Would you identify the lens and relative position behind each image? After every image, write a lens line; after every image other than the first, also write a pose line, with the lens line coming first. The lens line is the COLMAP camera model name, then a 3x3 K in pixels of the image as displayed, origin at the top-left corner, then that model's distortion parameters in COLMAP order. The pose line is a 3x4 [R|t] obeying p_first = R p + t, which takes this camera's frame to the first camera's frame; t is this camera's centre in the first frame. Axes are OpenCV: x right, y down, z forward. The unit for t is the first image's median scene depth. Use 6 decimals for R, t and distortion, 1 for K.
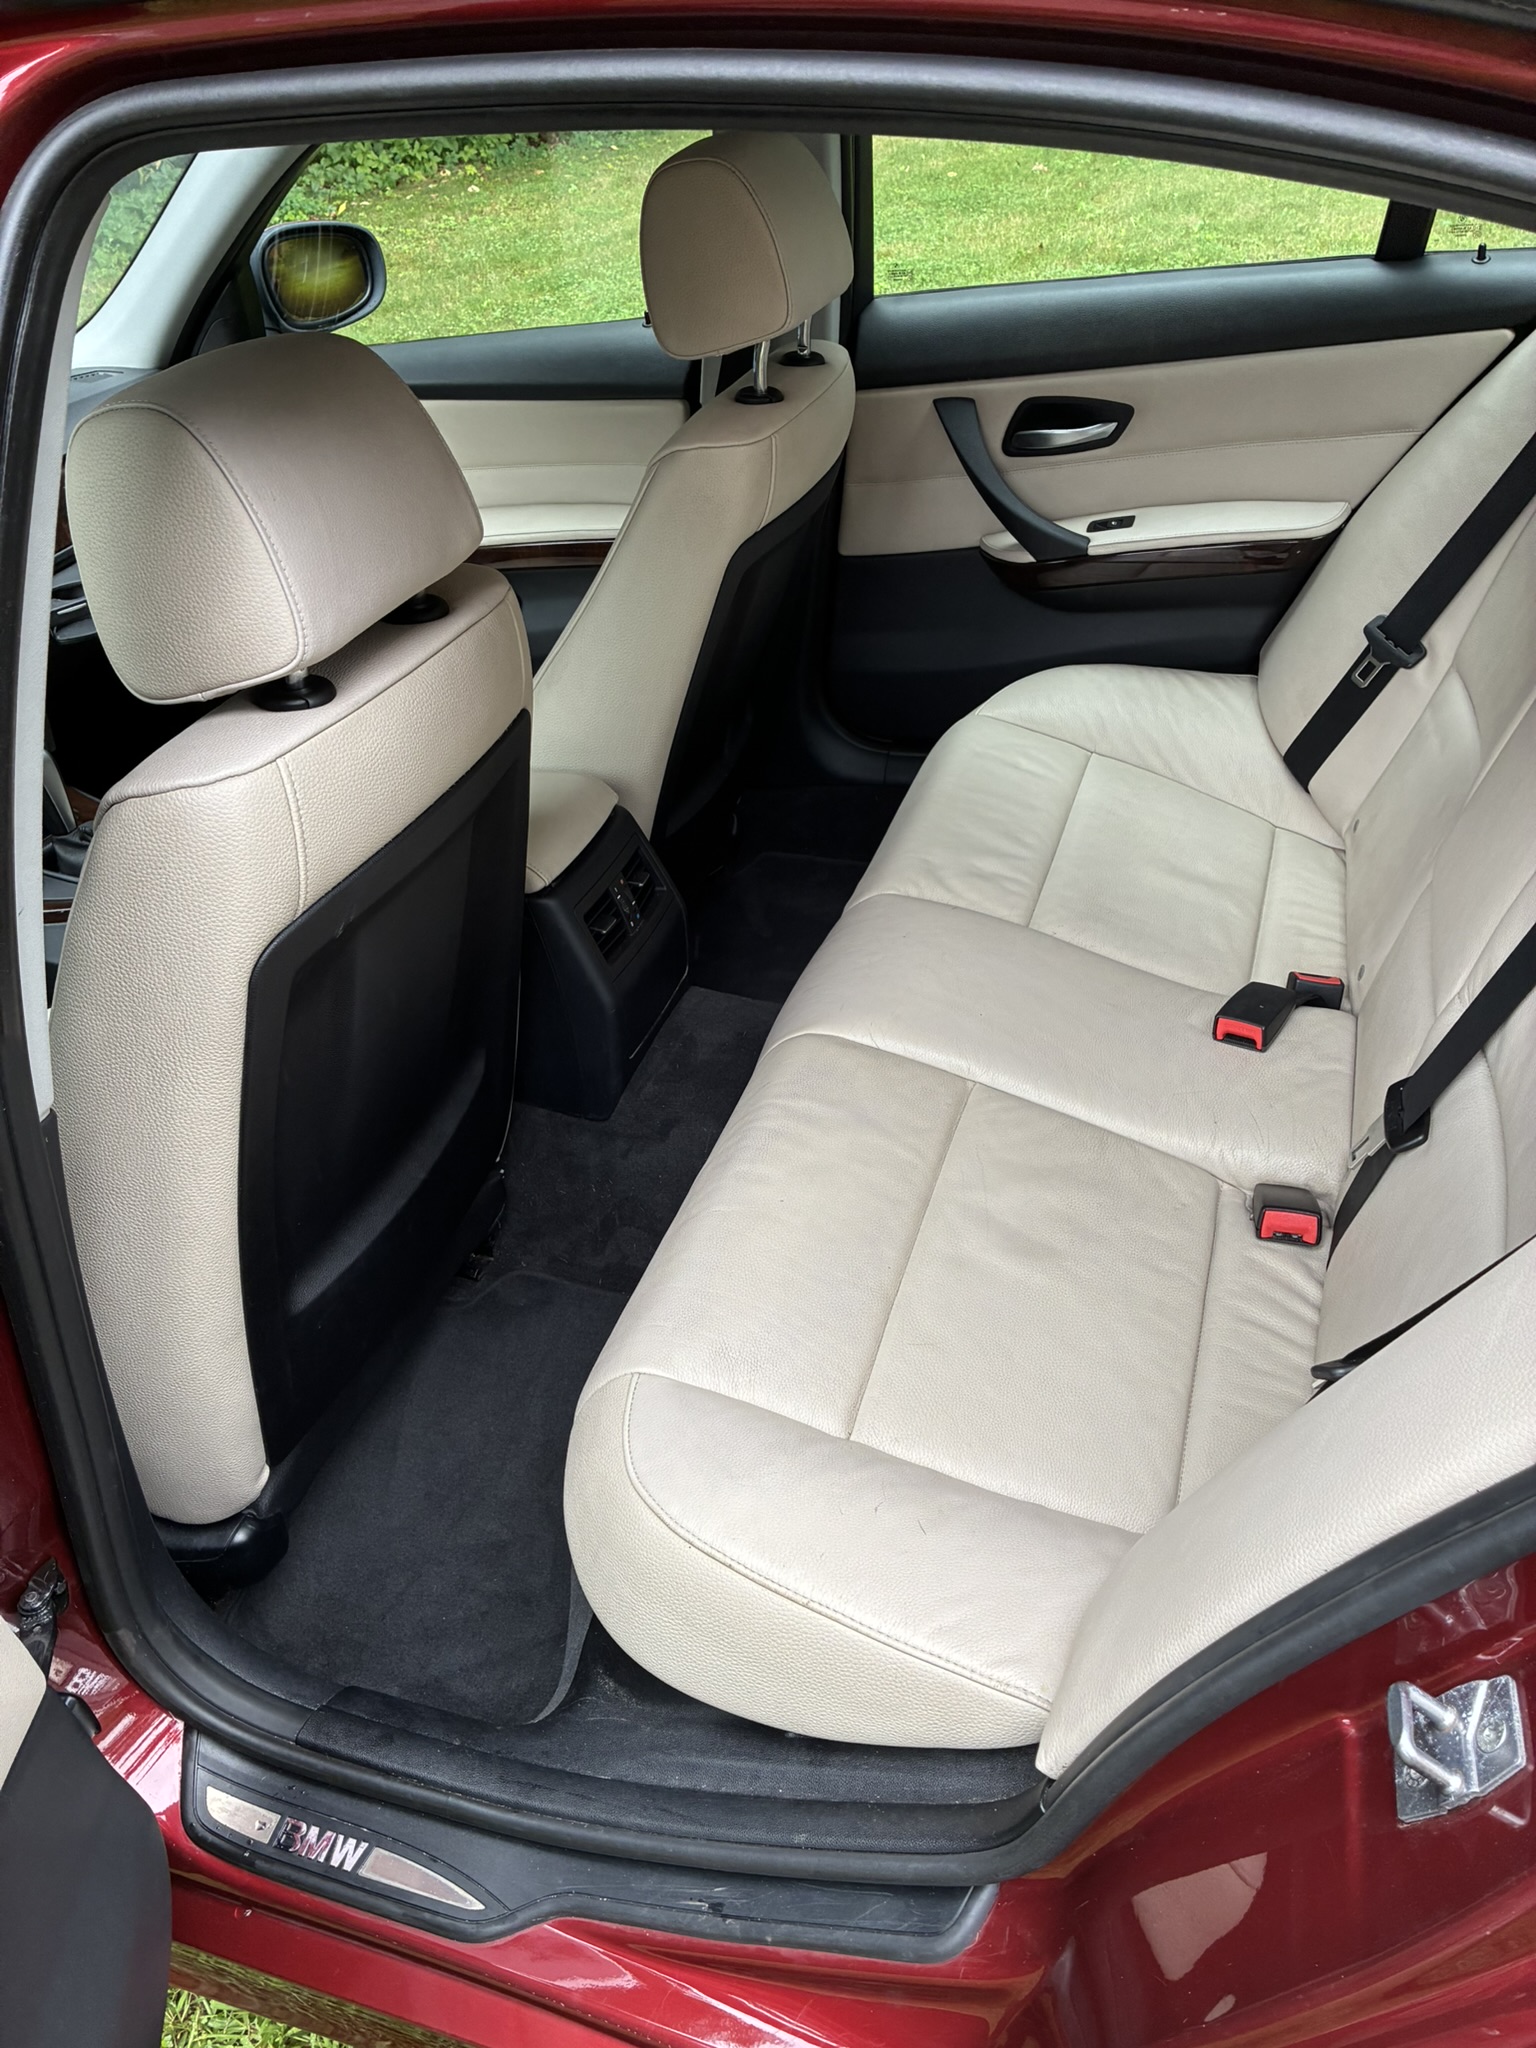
lens RADIAL K [[1566.4, 0, 753.7], [0, 1566.4, 1053.4], [0, 0, 1]] dist [0.081950, -0.133525]
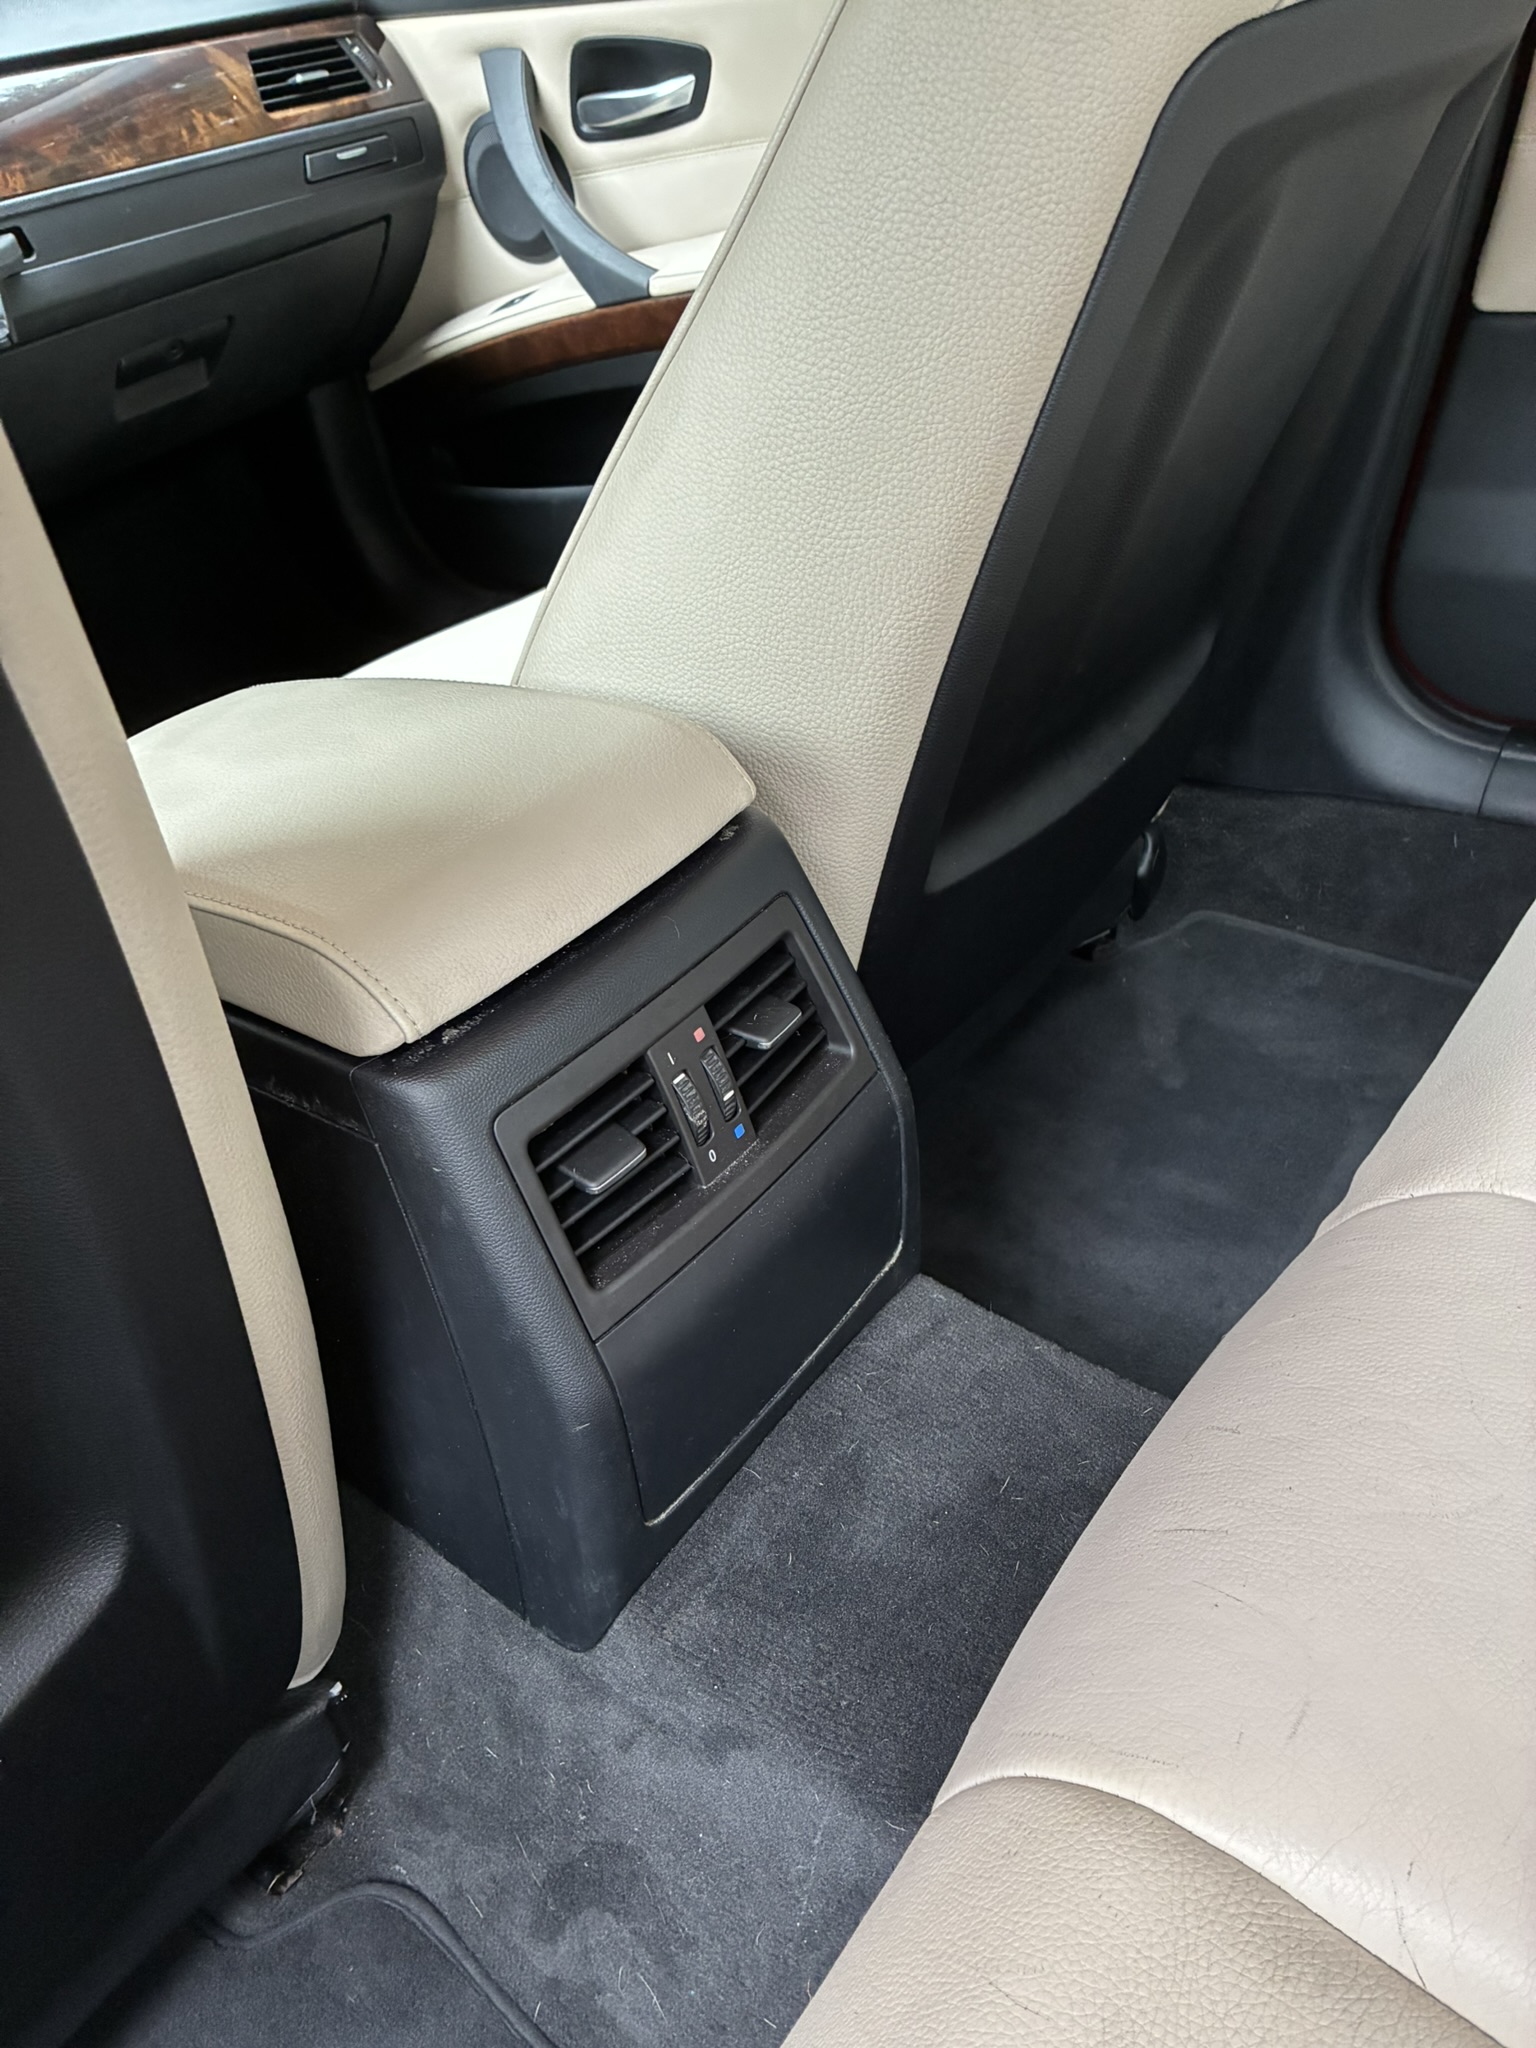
lens RADIAL K [[1566.4, 0, 753.7], [0, 1566.4, 1053.4], [0, 0, 1]] dist [0.081950, -0.133525]
pose [[0.948787, 0.165993, -0.268794, 0.020792], [-0.158483, 0.986117, 0.049559, -0.120716], [0.273289, -0.004421, 0.961922, 0.649452]]
